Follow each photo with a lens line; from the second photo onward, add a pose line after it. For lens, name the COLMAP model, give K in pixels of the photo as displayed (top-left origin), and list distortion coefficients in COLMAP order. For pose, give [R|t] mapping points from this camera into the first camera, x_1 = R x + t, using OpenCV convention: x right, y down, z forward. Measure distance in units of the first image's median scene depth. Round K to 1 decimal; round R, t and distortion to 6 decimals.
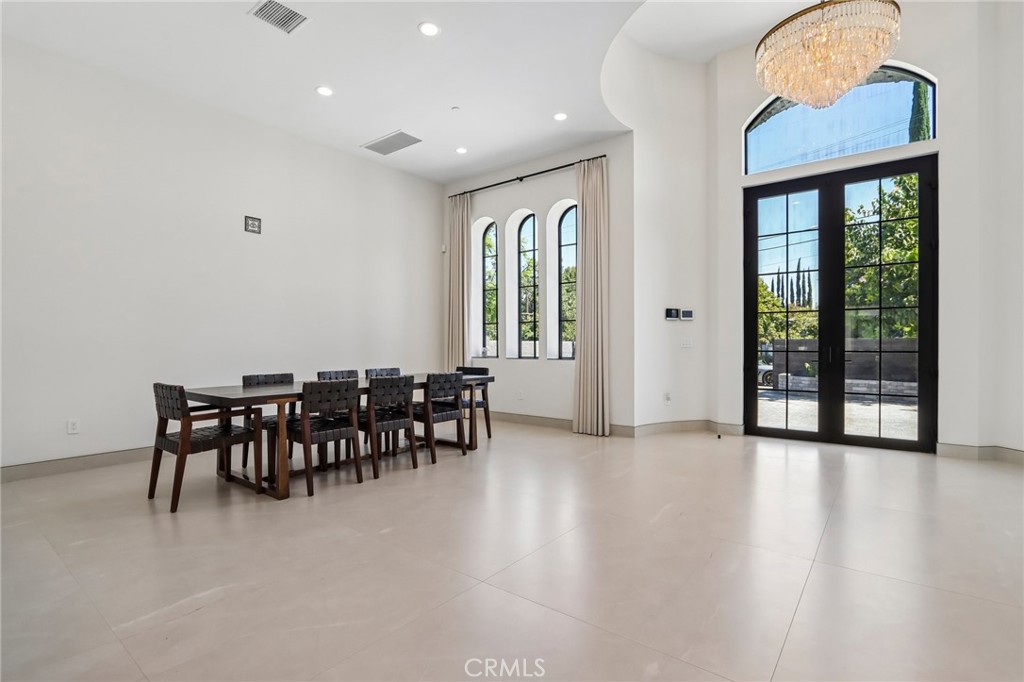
lens RADIAL K [[486.1, 0, 508.8], [0, 486.1, 348.2], [0, 0, 1]] dist [-0.015791, 0.001123]
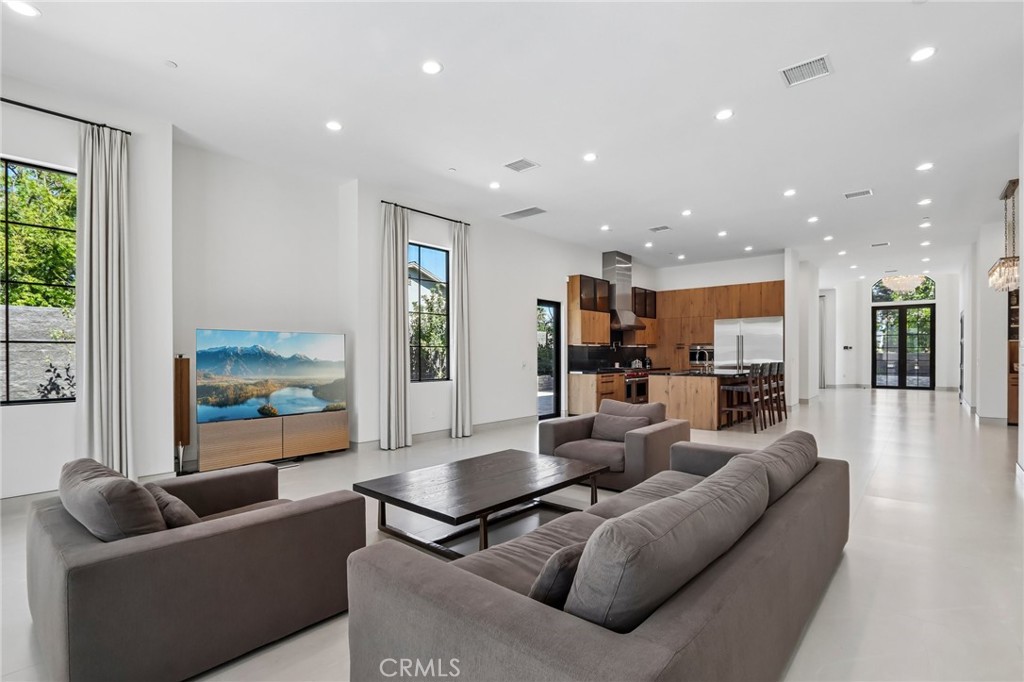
lens RADIAL K [[486.1, 0, 506.5], [0, 486.1, 356.1], [0, 0, 1]] dist [-0.015791, 0.001123]
pose [[0.998787, 0.000596, -0.049242, -1.678074], [-0.000436, 0.999995, 0.003258, -0.031067], [0.049244, -0.003232, 0.998782, -2.162676]]
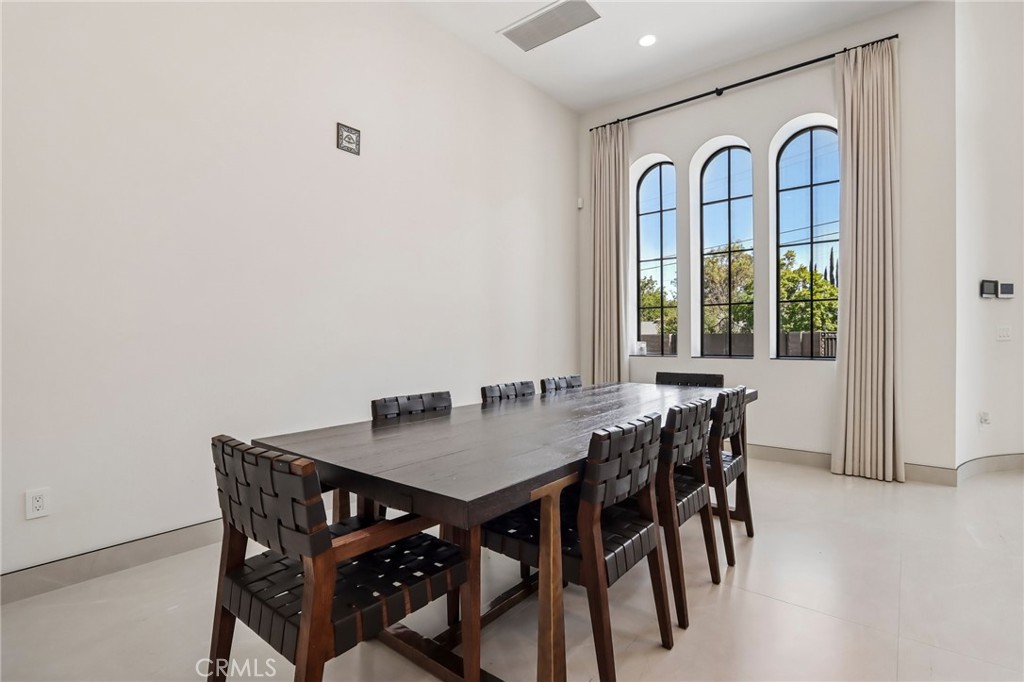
lens RADIAL K [[486.1, 0, 509.4], [0, 486.1, 344.2], [0, 0, 1]] dist [-0.015791, 0.001123]
pose [[0.999872, -0.003961, -0.015529, -0.302595], [0.004009, 0.999987, 0.003067, -0.001462], [0.015517, -0.003128, 0.999875, 0.378840]]
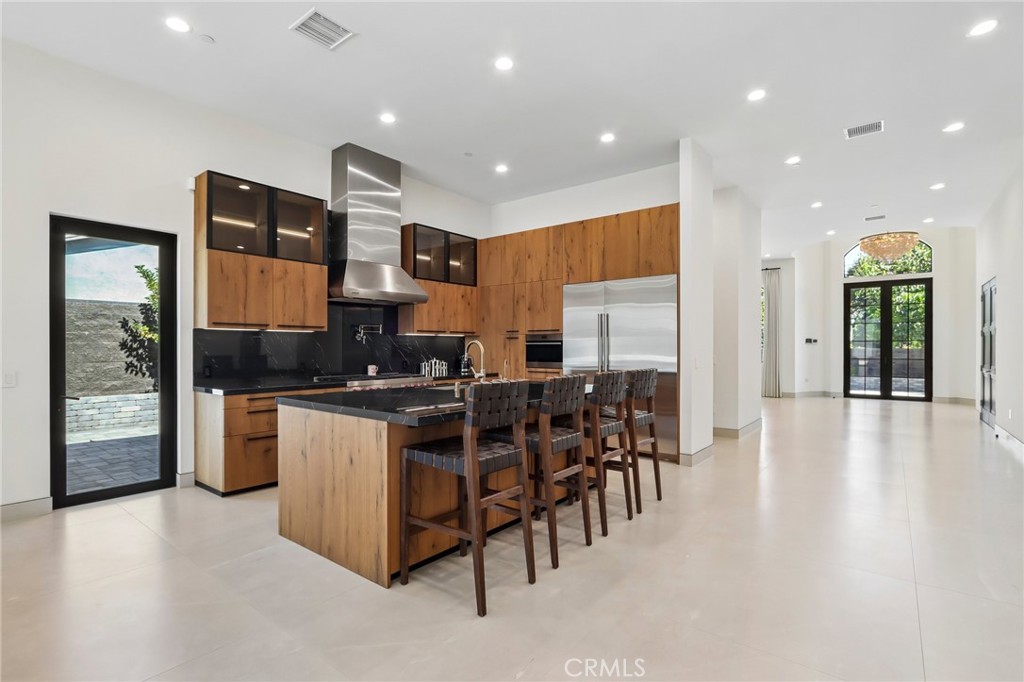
lens RADIAL K [[486.1, 0, 508.4], [0, 486.1, 346.1], [0, 0, 1]] dist [-0.015791, 0.001123]
pose [[0.999989, 0.003263, -0.003261, -1.024403], [-0.003282, 0.999978, -0.005747, -0.034135], [0.003242, 0.005757, 0.999978, -1.182695]]
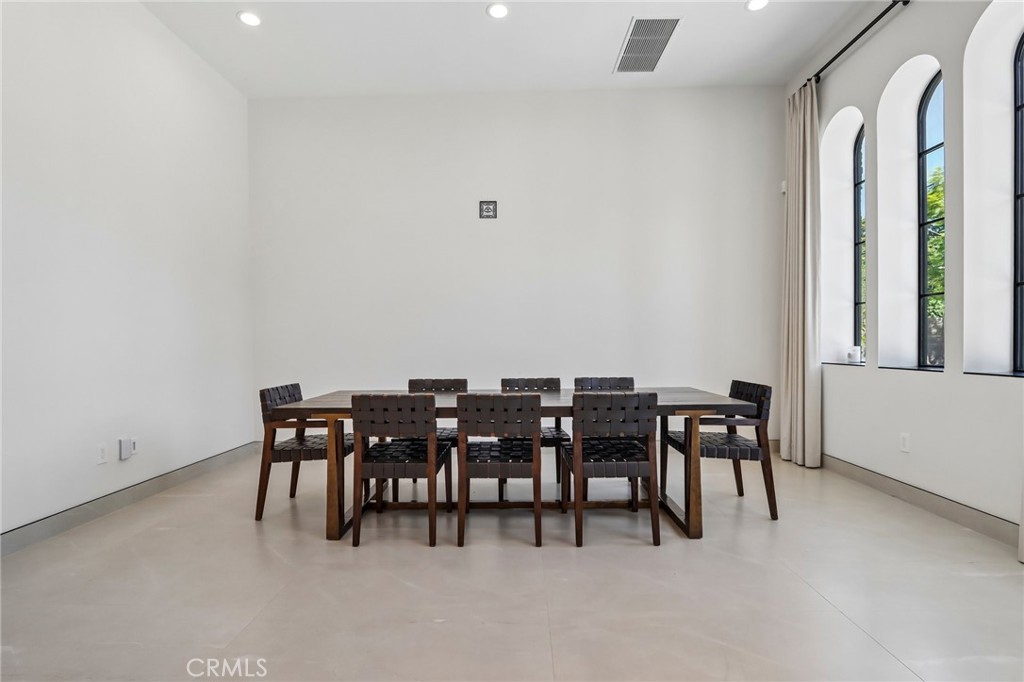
lens RADIAL K [[503.5, 0, 502.4], [0, 503.5, 355.8], [0, 0, 1]] dist [-0.020672, -0.000111]
pose [[0.600768, 0.007608, -0.799387, 0.210349], [0.002278, 0.999934, 0.011228, 0.002019], [0.799420, -0.008567, 0.600711, 0.439577]]
